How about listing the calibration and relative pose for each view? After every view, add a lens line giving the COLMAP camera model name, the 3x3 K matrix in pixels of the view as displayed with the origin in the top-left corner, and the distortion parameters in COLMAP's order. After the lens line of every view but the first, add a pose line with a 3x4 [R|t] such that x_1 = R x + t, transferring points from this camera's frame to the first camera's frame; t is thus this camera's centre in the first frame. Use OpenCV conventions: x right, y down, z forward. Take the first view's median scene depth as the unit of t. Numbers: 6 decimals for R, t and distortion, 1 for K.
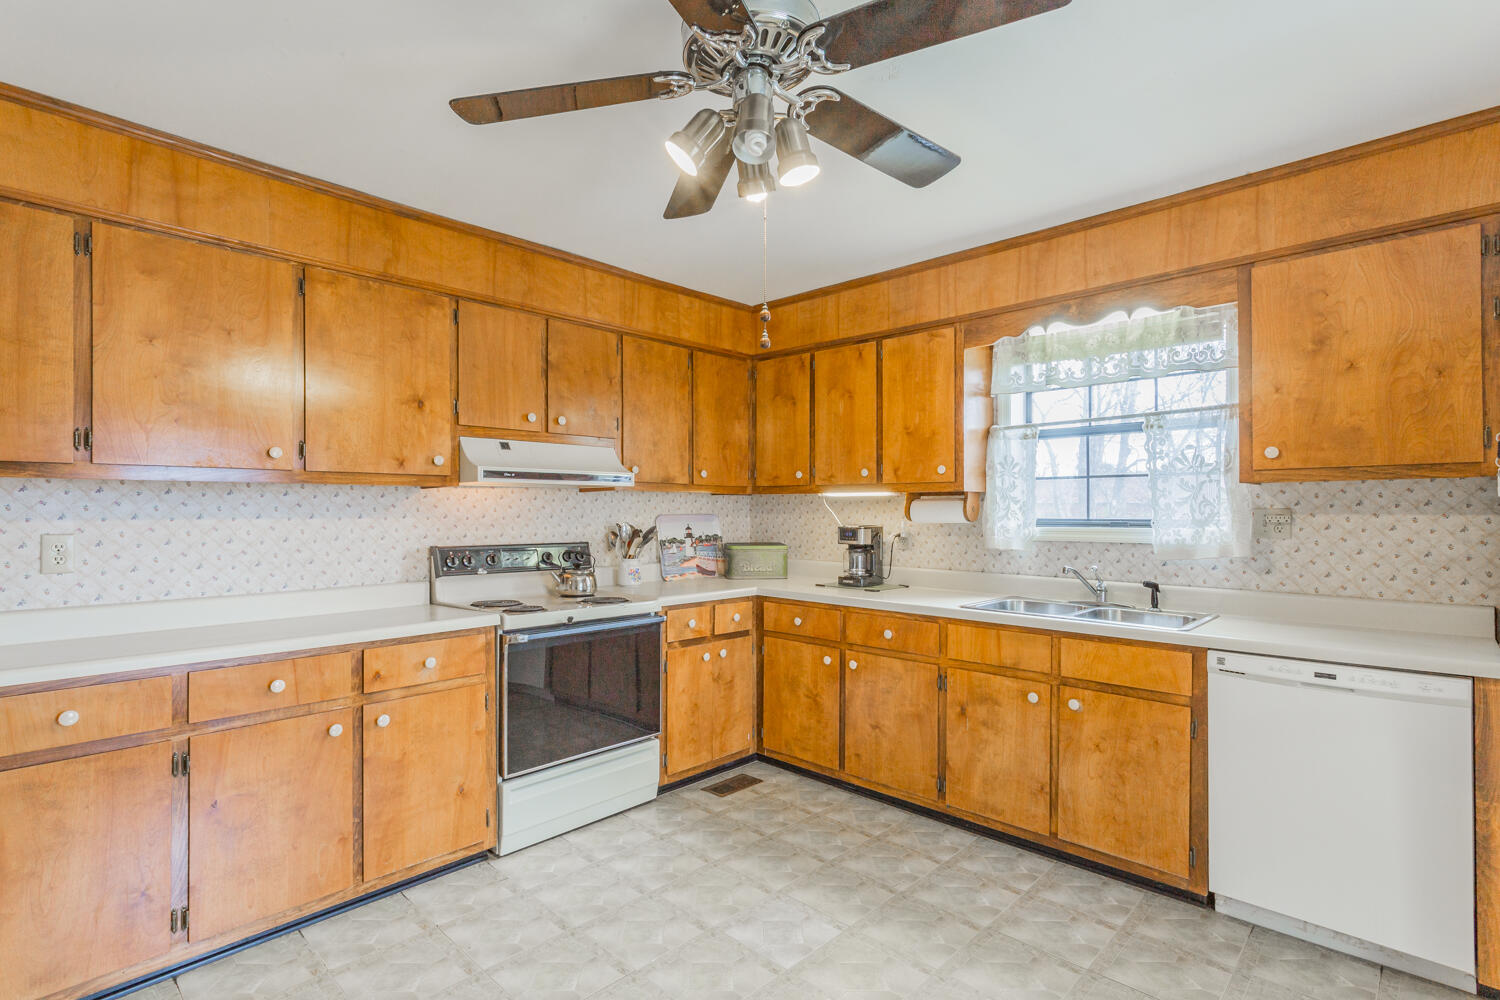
lens RADIAL K [[714.7, 0, 741.7], [0, 714.7, 511.3], [0, 0, 1]] dist [-0.005907, 0.006157]
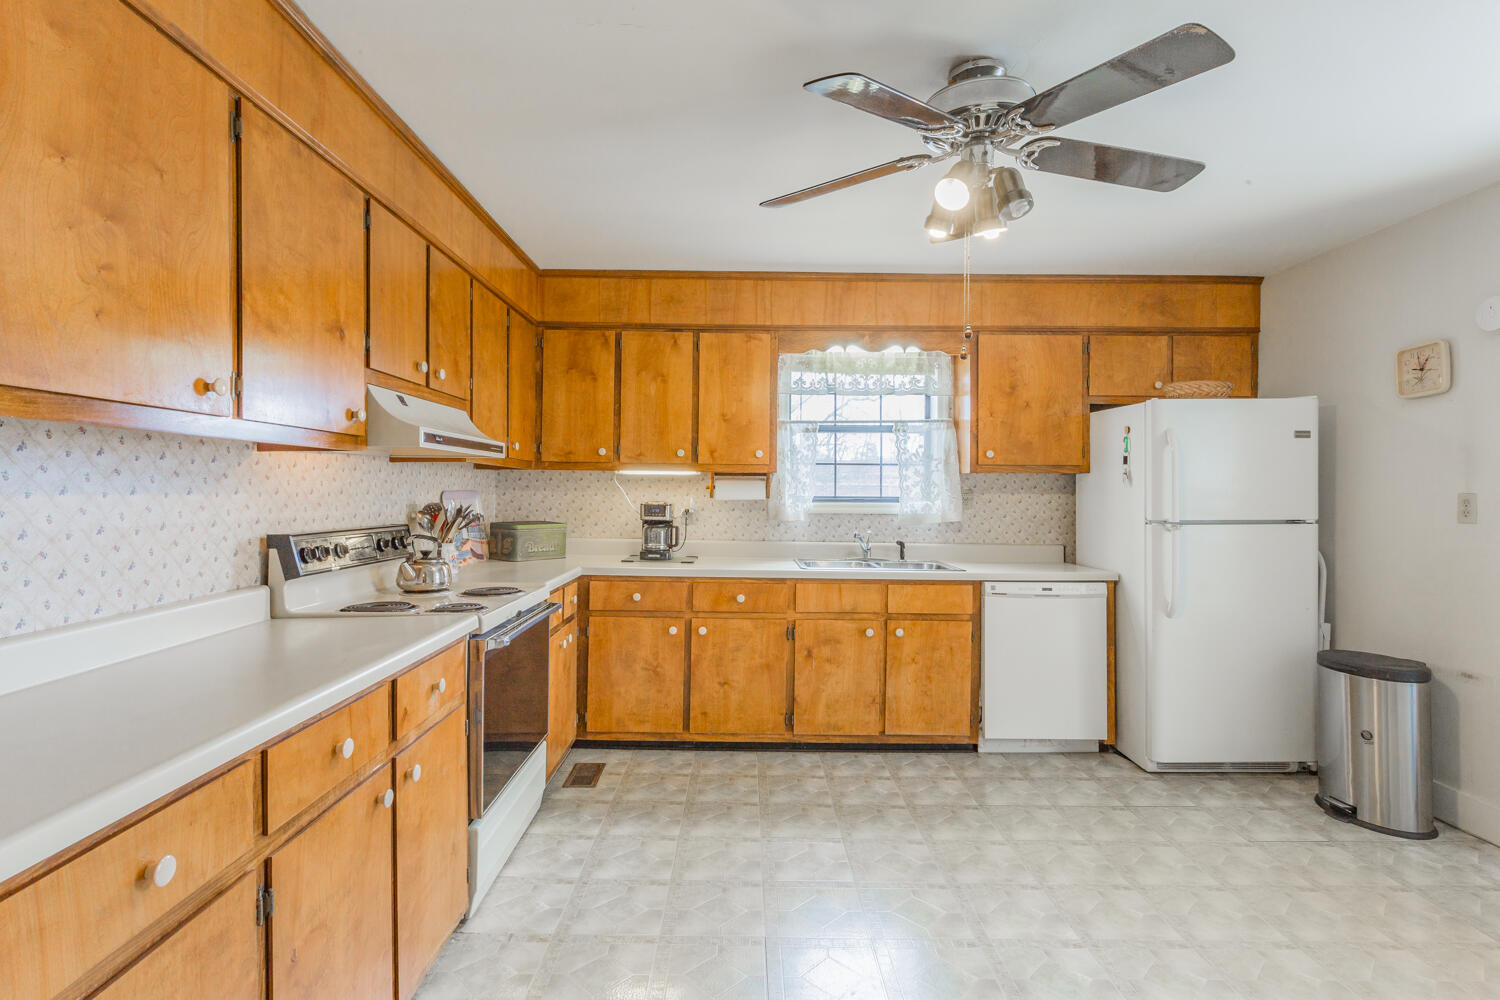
lens RADIAL K [[714.7, 0, 745.3], [0, 714.7, 488.9], [0, 0, 1]] dist [-0.005907, 0.006157]
pose [[0.722012, 0.008061, 0.691833, -0.631717], [-0.007516, 0.999965, -0.003807, 0.003976], [-0.691839, -0.002451, 0.722047, 0.200673]]
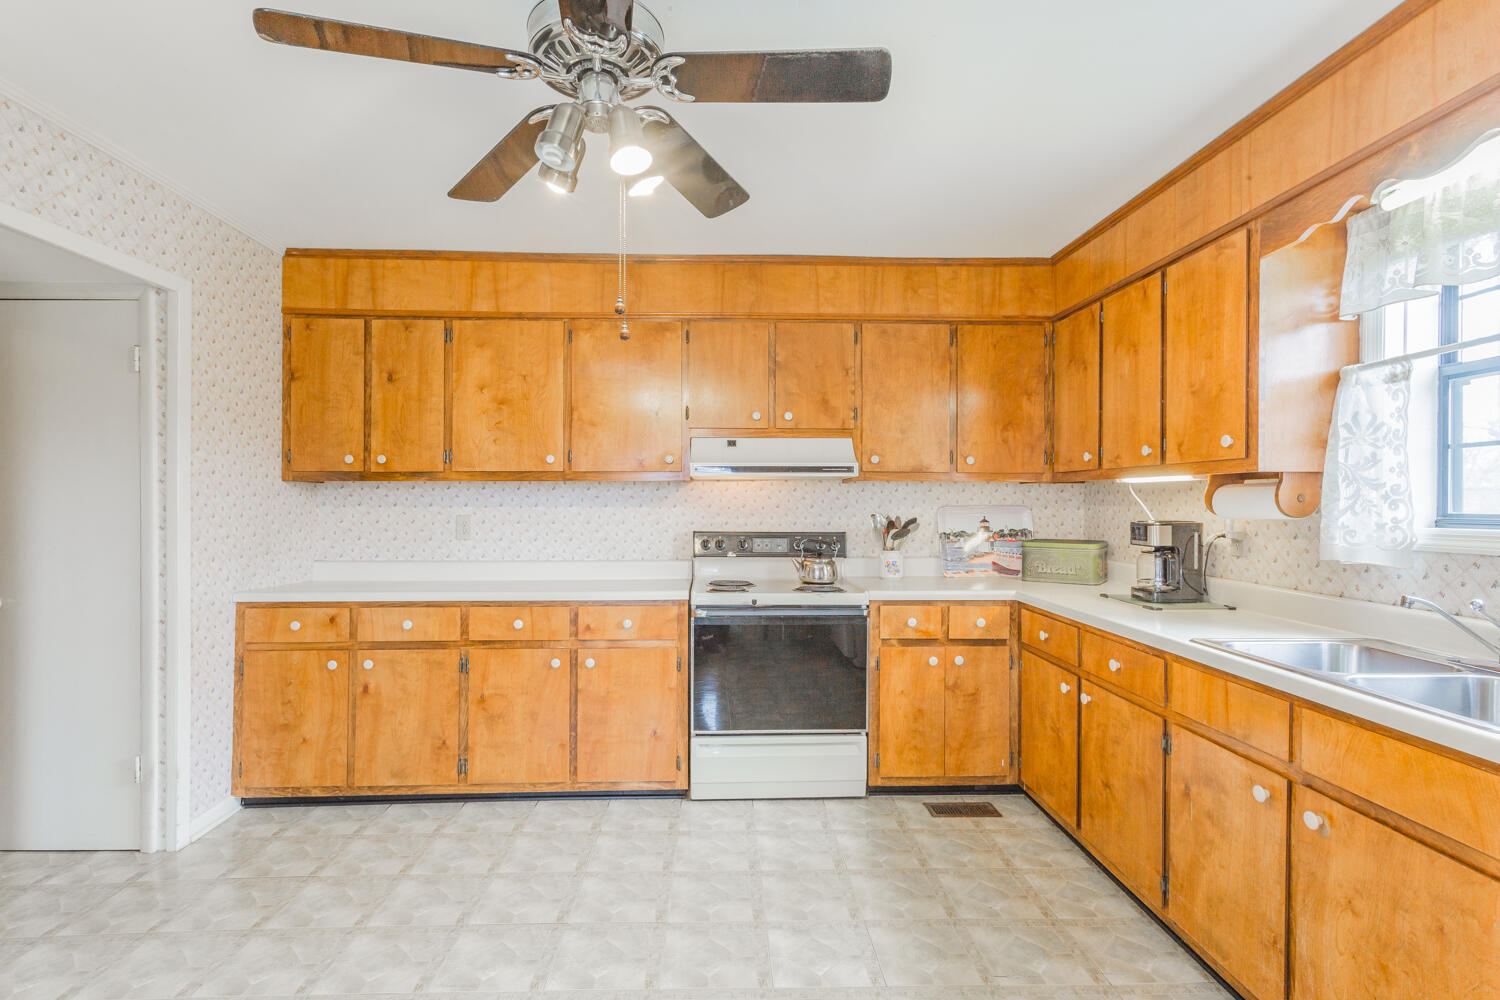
lens RADIAL K [[714.7, 0, 743.1], [0, 714.7, 511.8], [0, 0, 1]] dist [-0.005907, 0.006157]
pose [[0.722258, 0.009670, -0.691556, 0.487300], [-0.001312, 0.999920, 0.012612, 0.001849], [0.691623, -0.008202, 0.722212, 0.210915]]
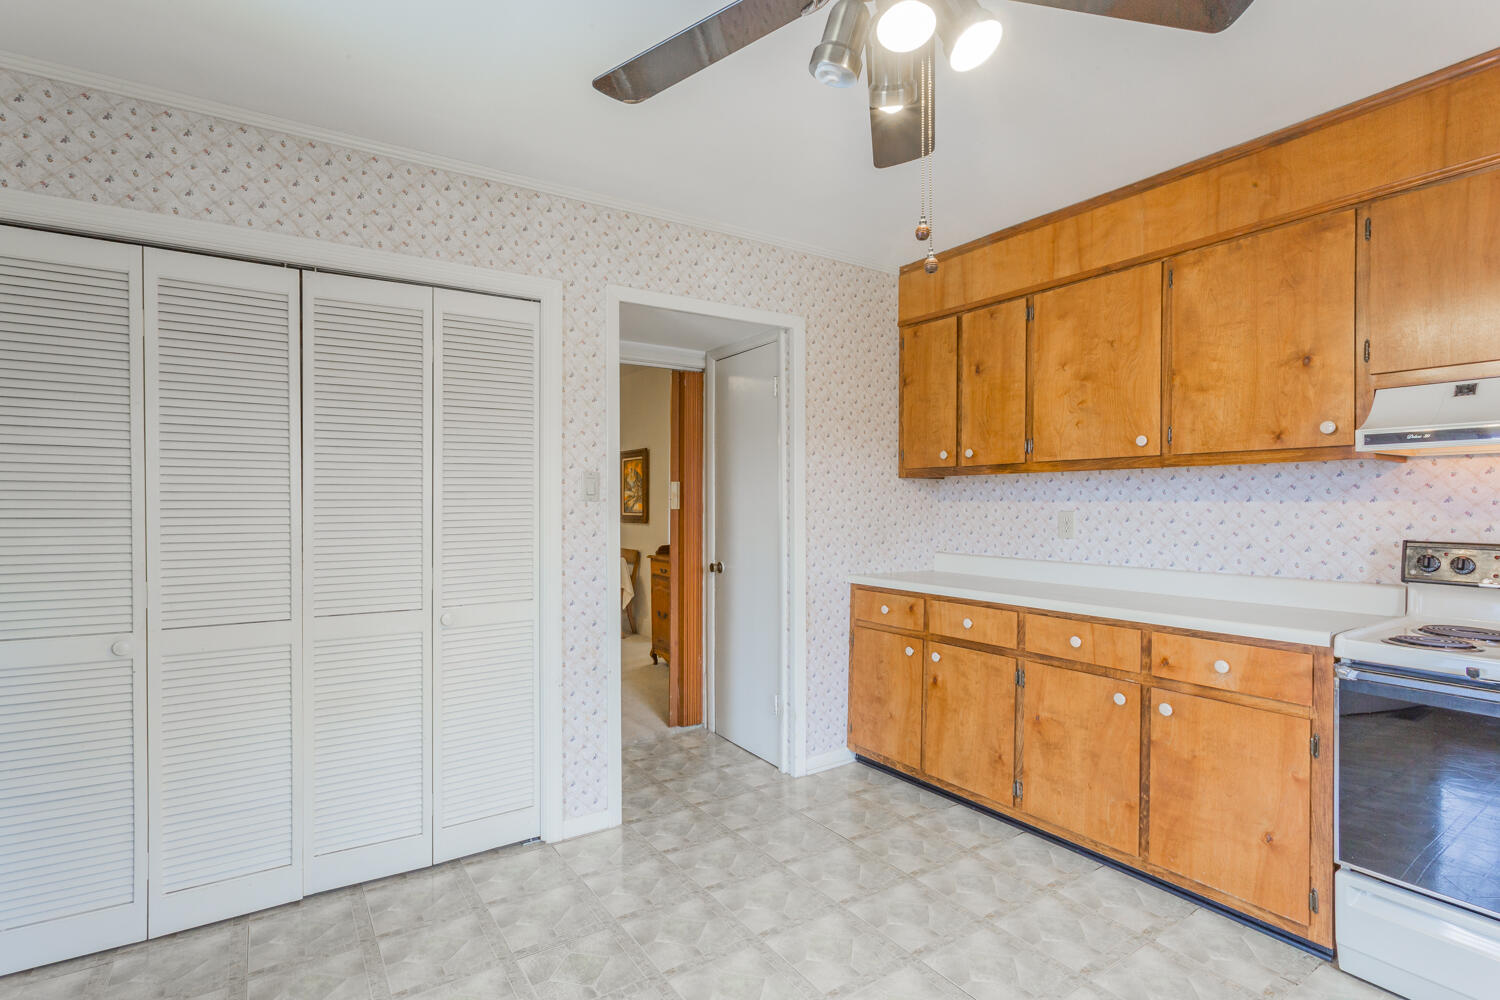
lens RADIAL K [[714.7, 0, 749.5], [0, 714.7, 504.7], [0, 0, 1]] dist [-0.005907, 0.006157]
pose [[-0.206162, 0.008094, -0.978484, 0.459434], [0.004120, 0.999964, 0.007404, 0.004716], [0.978509, -0.002505, -0.206188, 0.530880]]
